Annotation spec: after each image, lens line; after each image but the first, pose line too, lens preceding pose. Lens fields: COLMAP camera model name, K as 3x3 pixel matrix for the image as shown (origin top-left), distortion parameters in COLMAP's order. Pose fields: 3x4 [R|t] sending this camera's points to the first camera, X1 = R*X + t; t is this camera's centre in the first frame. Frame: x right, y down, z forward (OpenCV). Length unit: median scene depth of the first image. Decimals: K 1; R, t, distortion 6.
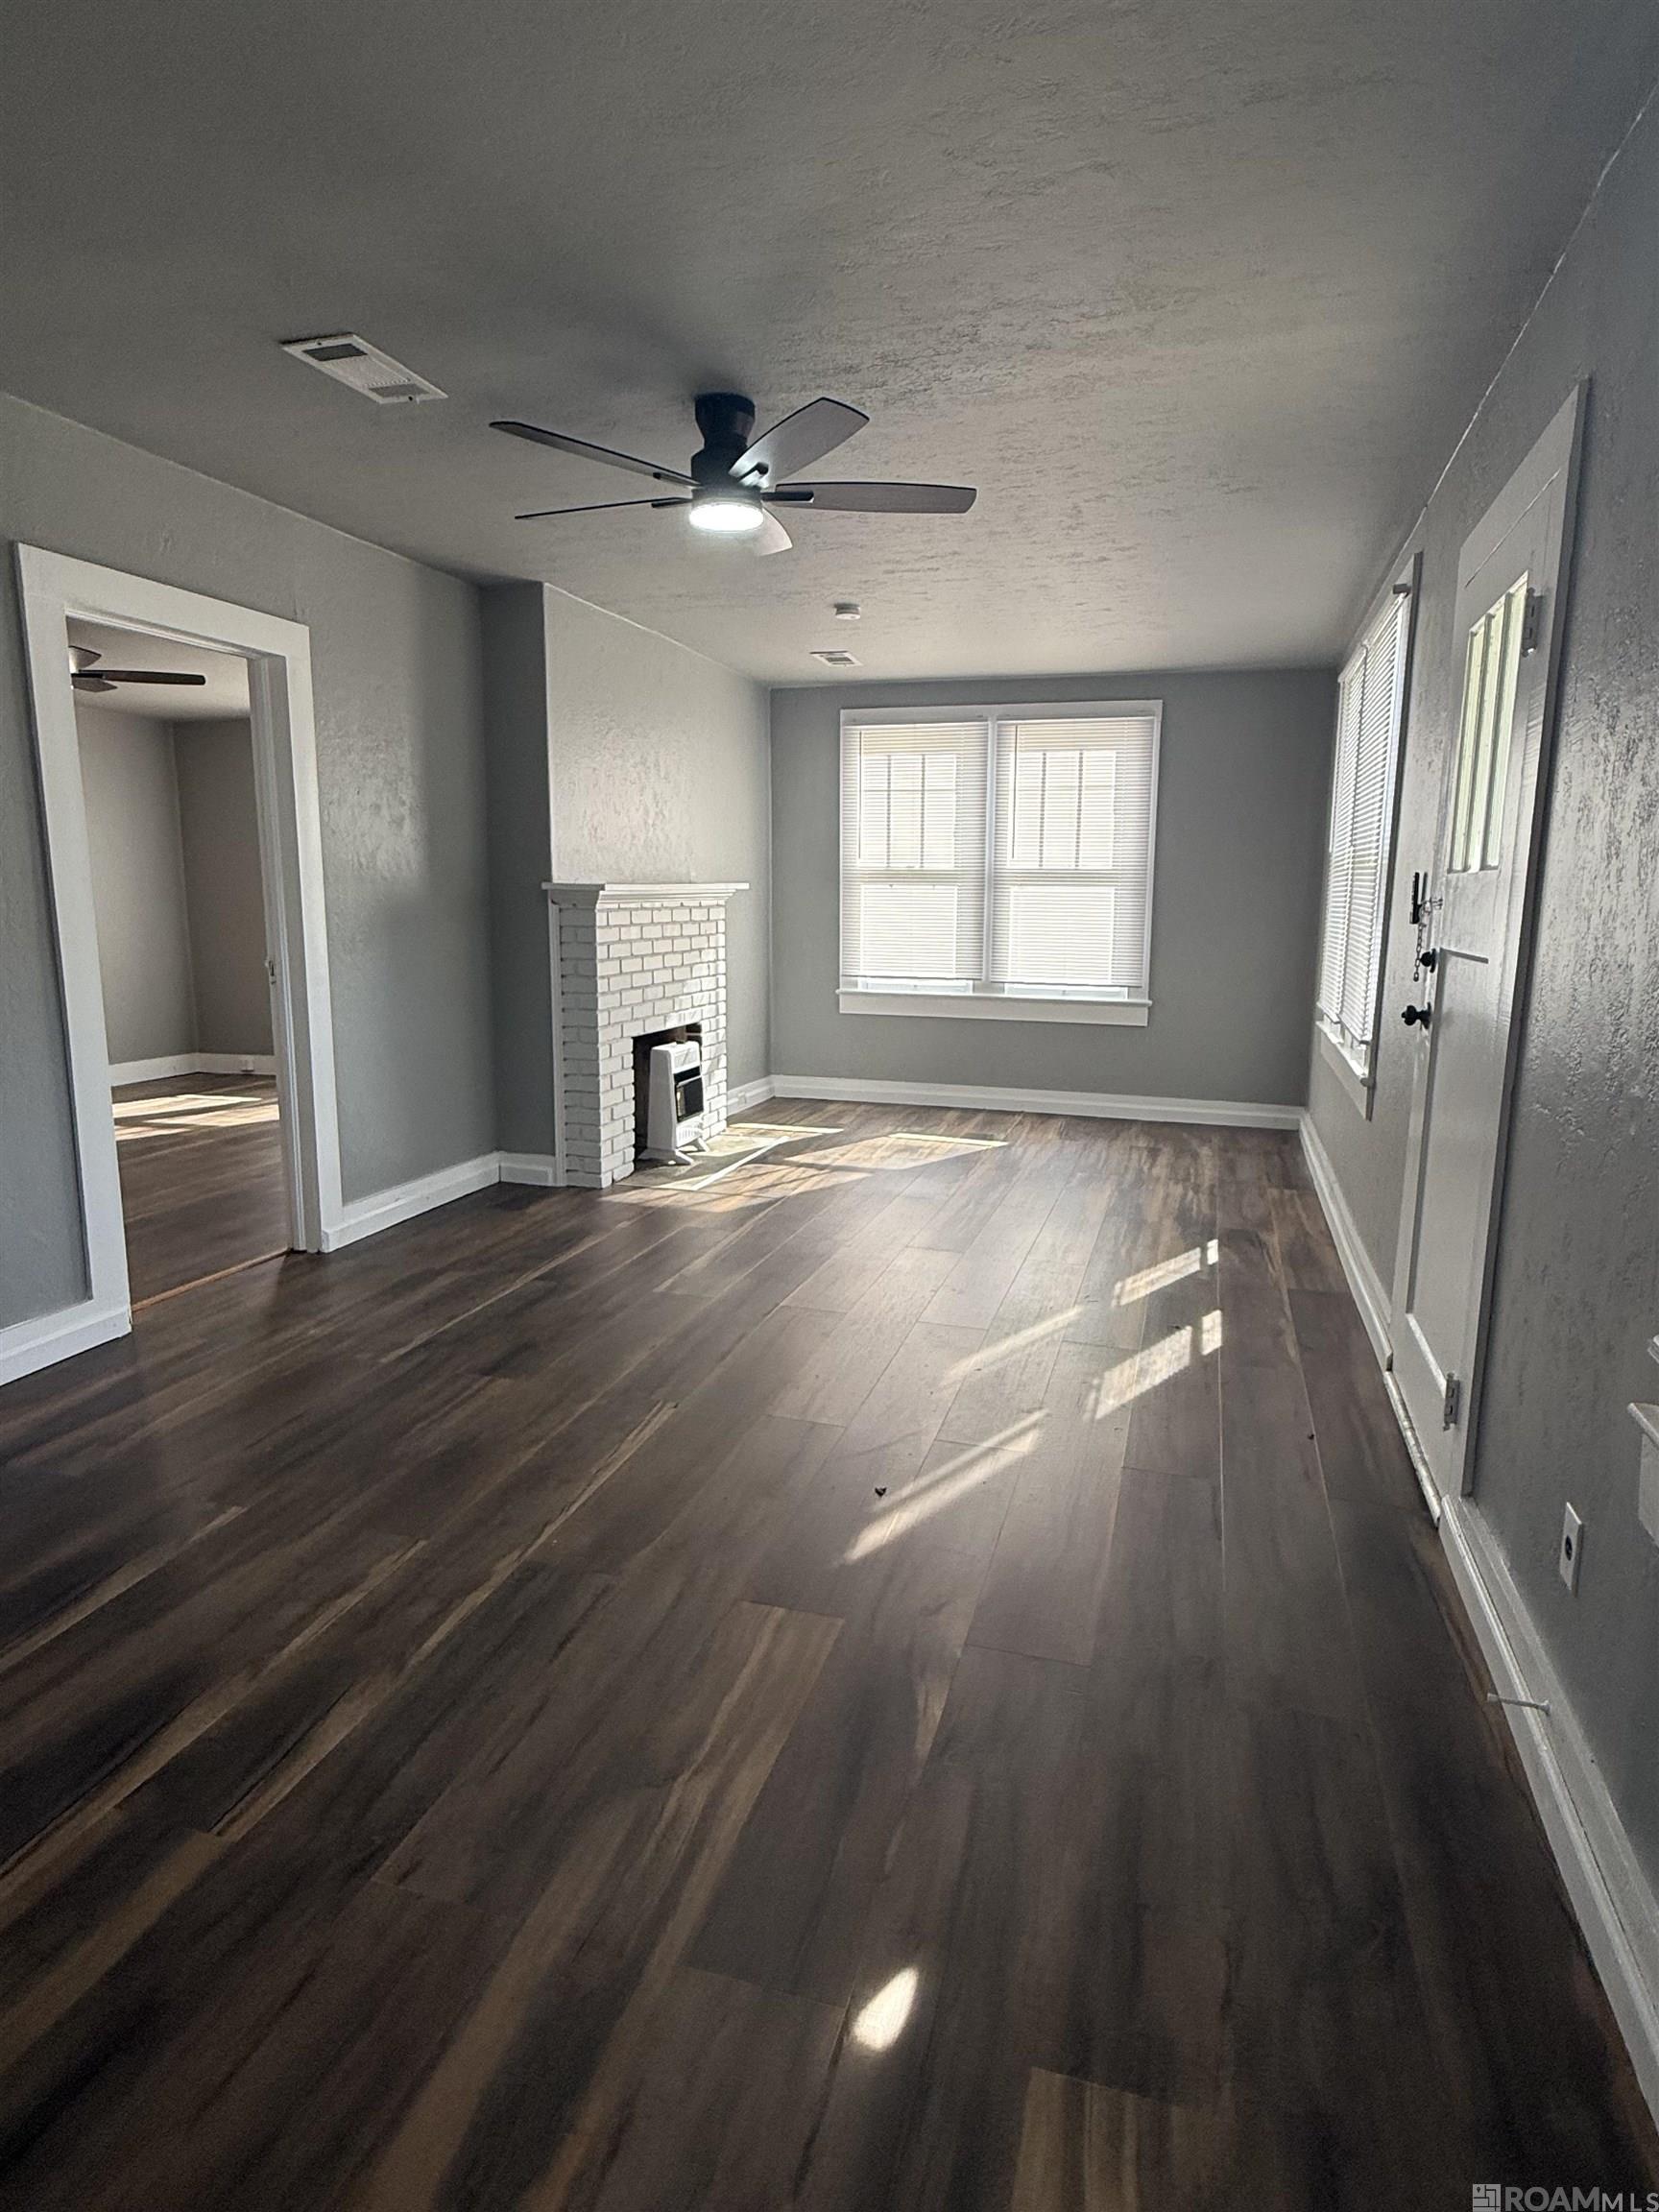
lens RADIAL K [[1220.4, 0, 829.1], [0, 1220.4, 1099.2], [0, 0, 1]] dist [-0.002966, 0.001625]
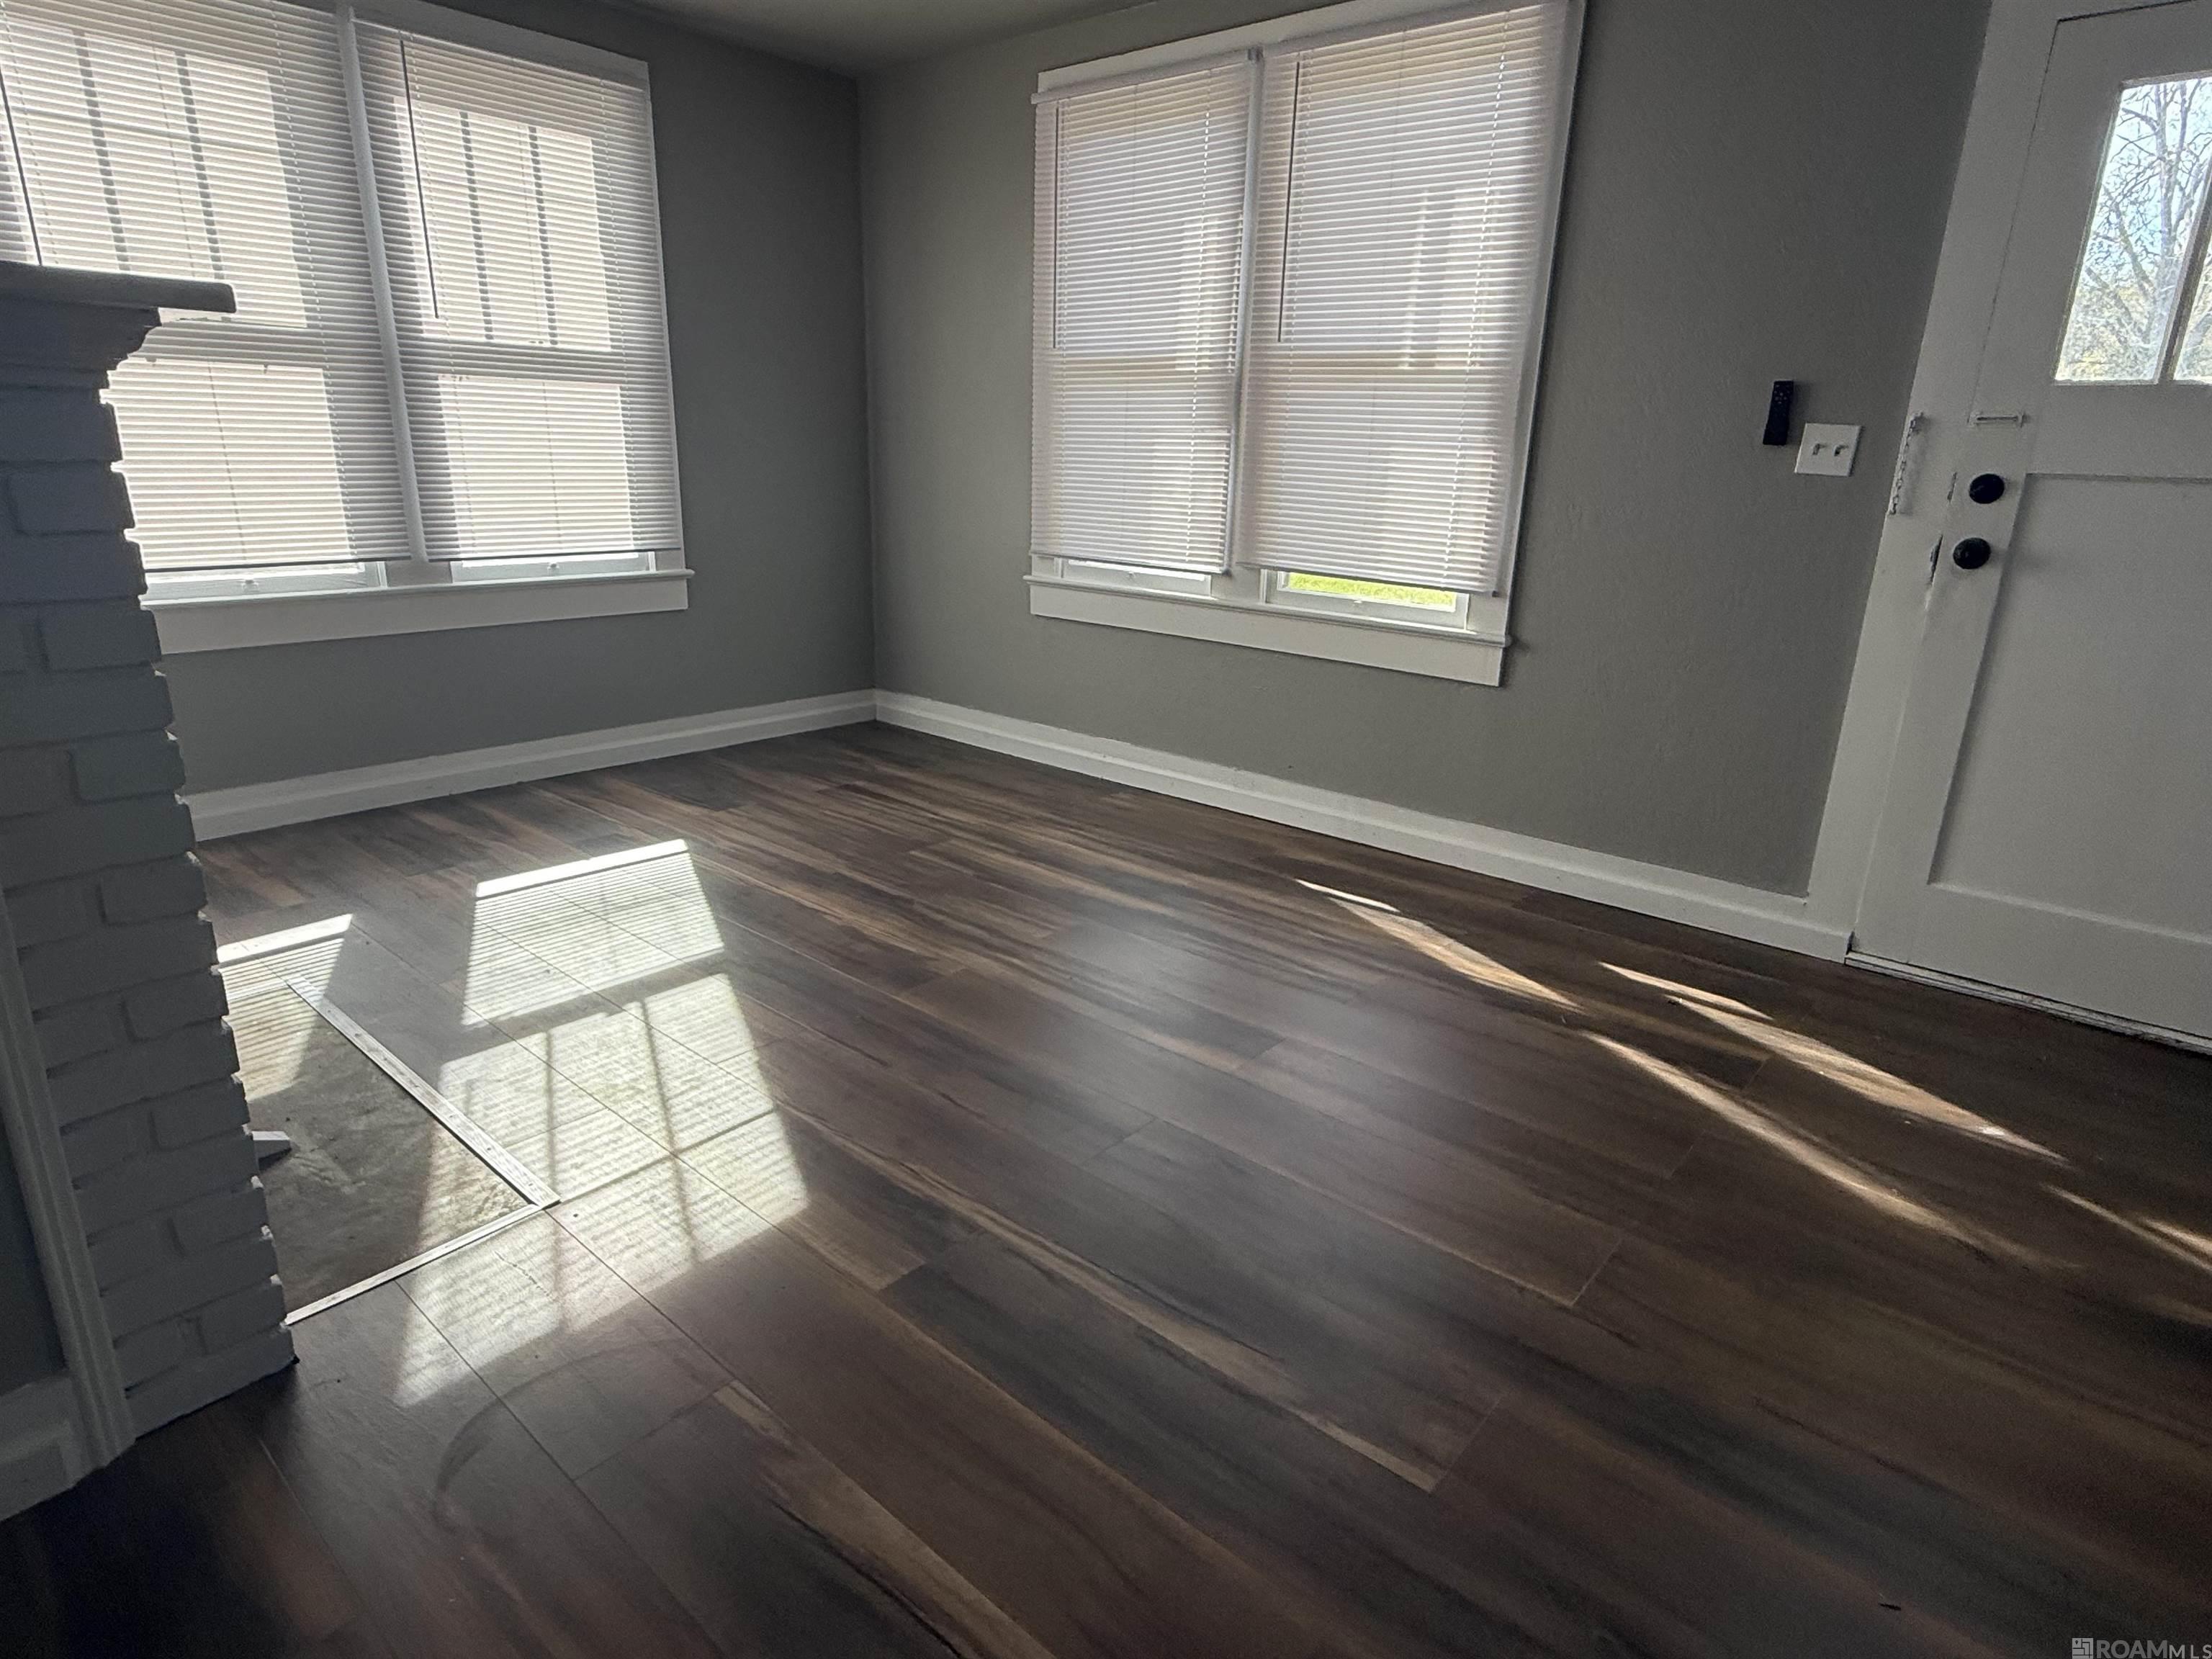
lens RADIAL K [[1227.9, 0, 1106.1], [0, 1227.9, 818.6], [0, 0, 1]] dist [-0.004111, -0.000965]
pose [[0.401171, -0.265520, 0.876676, -0.292856], [0.131238, 0.963854, 0.231868, -0.086143], [-0.906553, 0.022035, 0.421516, 0.603020]]
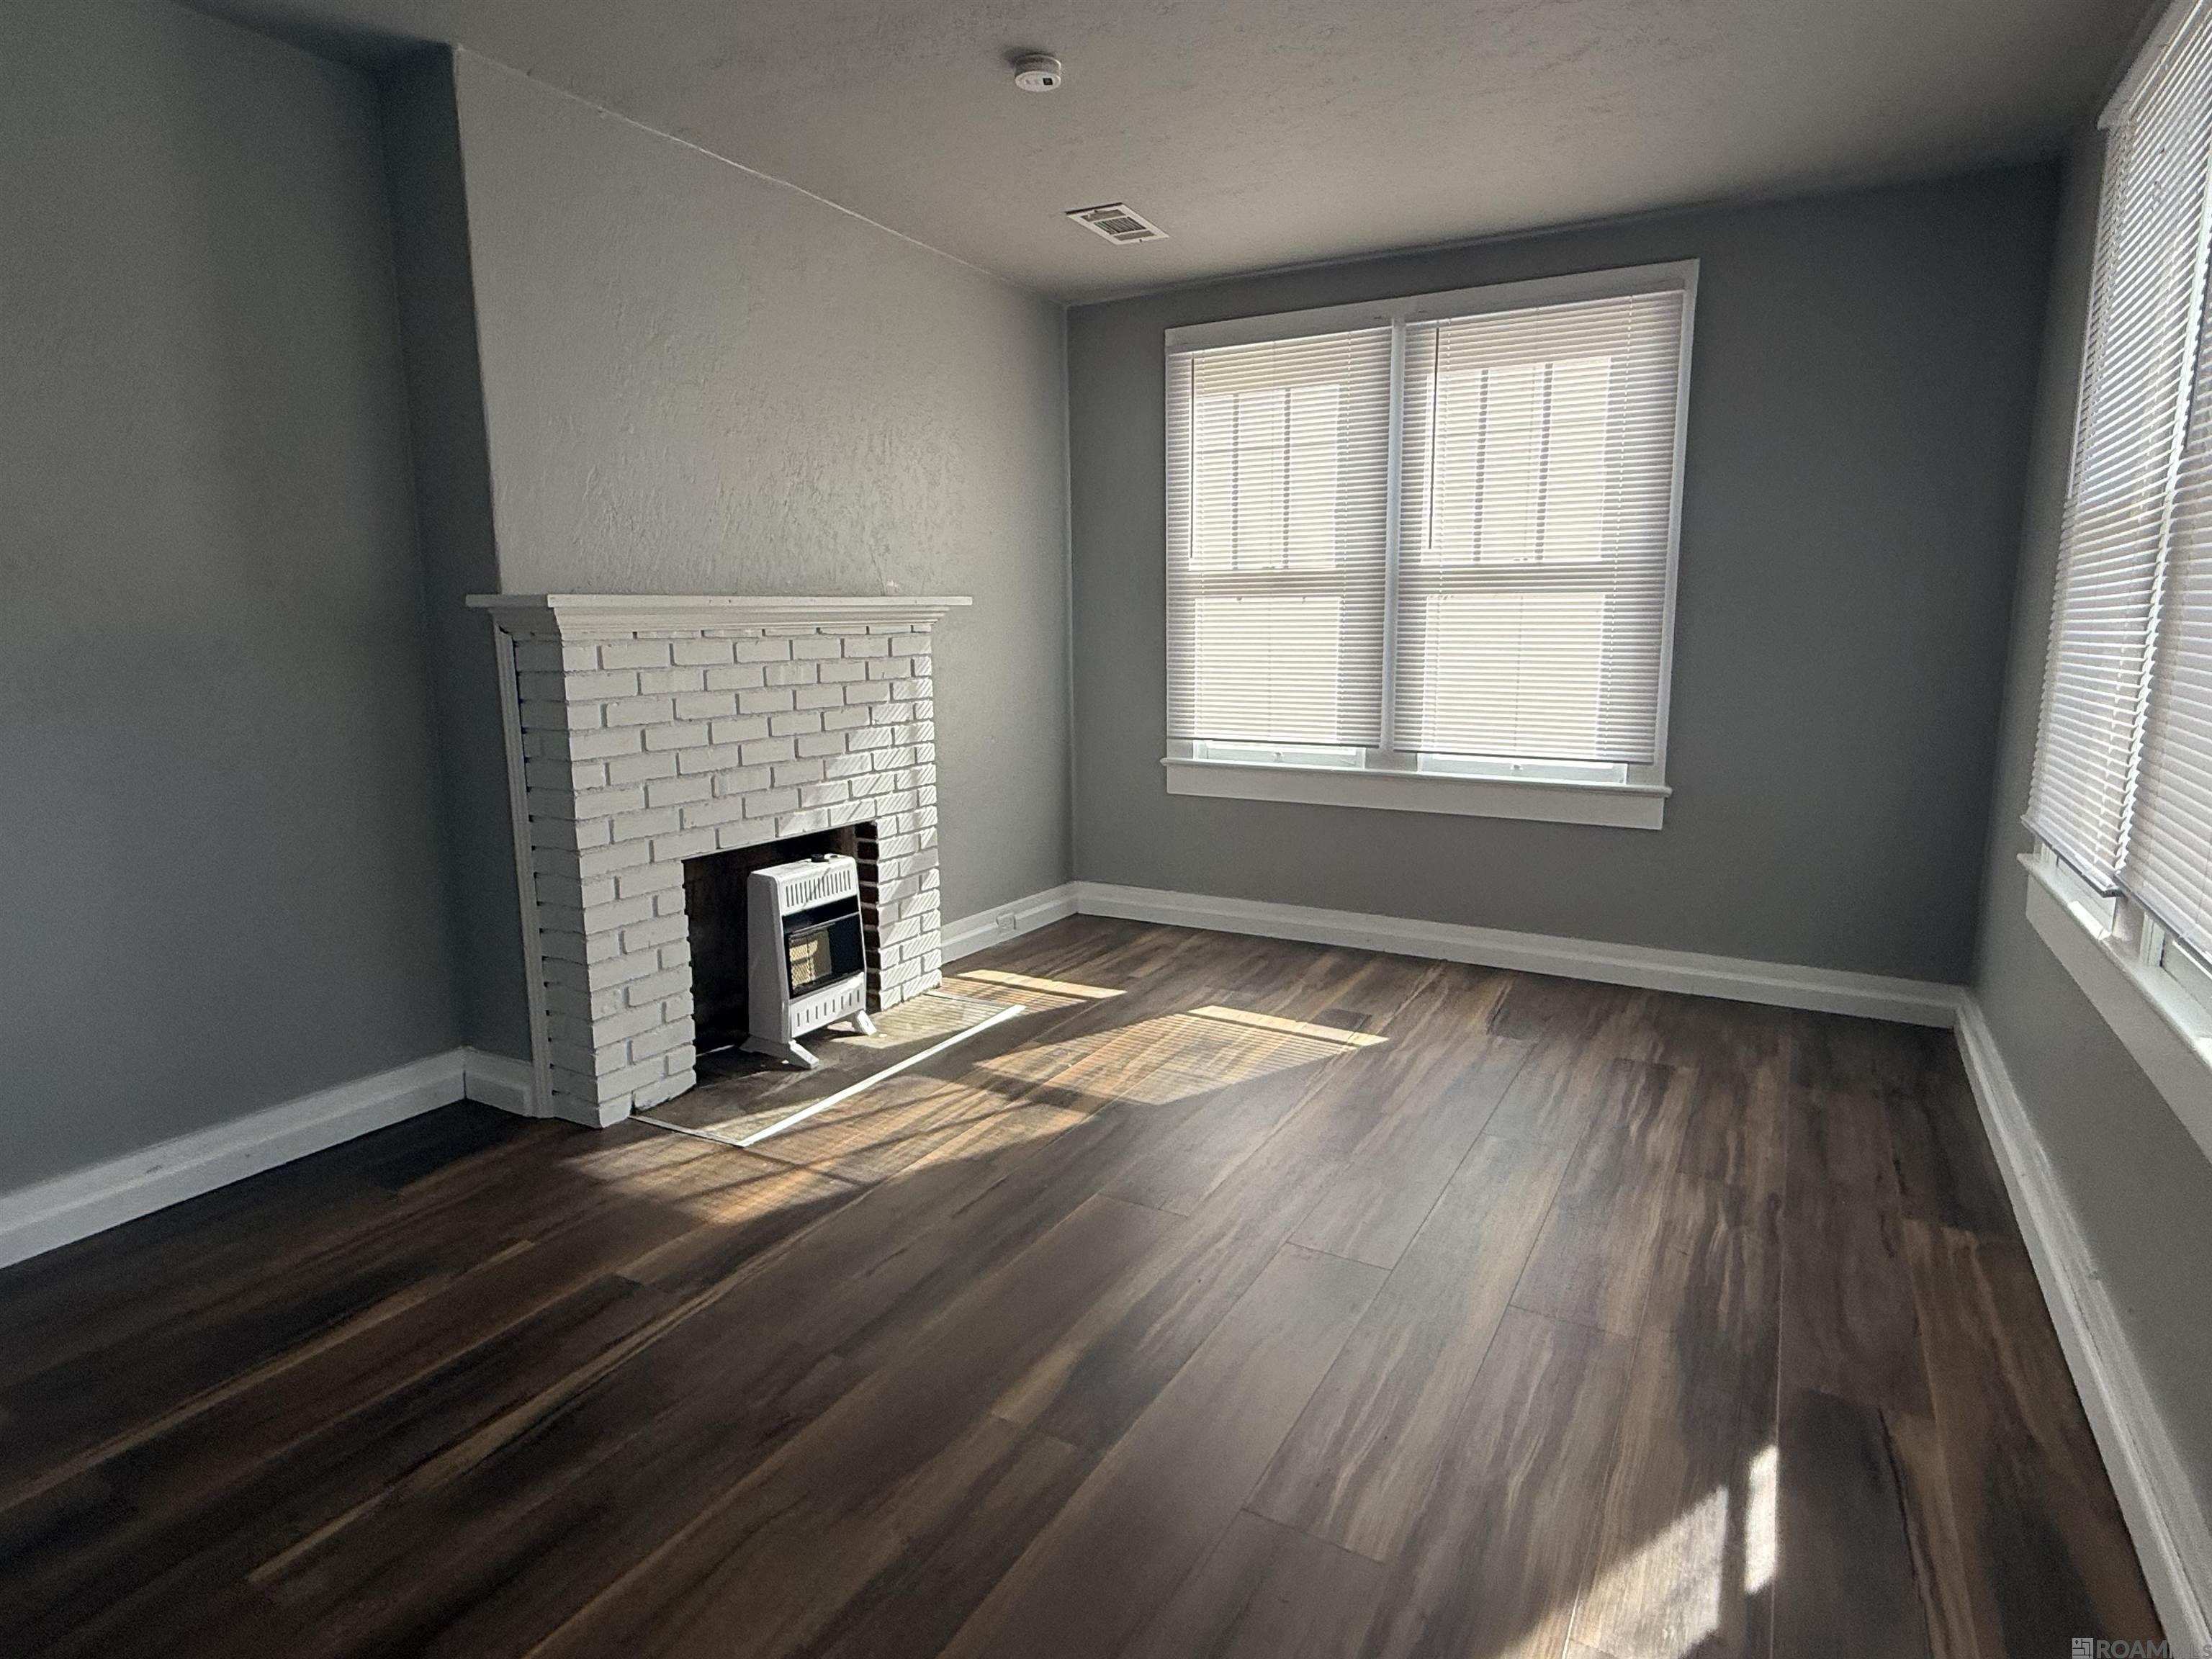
lens RADIAL K [[1220.4, 0, 1091.4], [0, 1220.4, 824.3], [0, 0, 1]] dist [-0.002966, 0.001625]
pose [[0.975880, 0.020812, -0.217311, 0.139227], [-0.021595, 0.999766, -0.001227, -0.064522], [0.217235, 0.005890, 0.976102, 0.429019]]
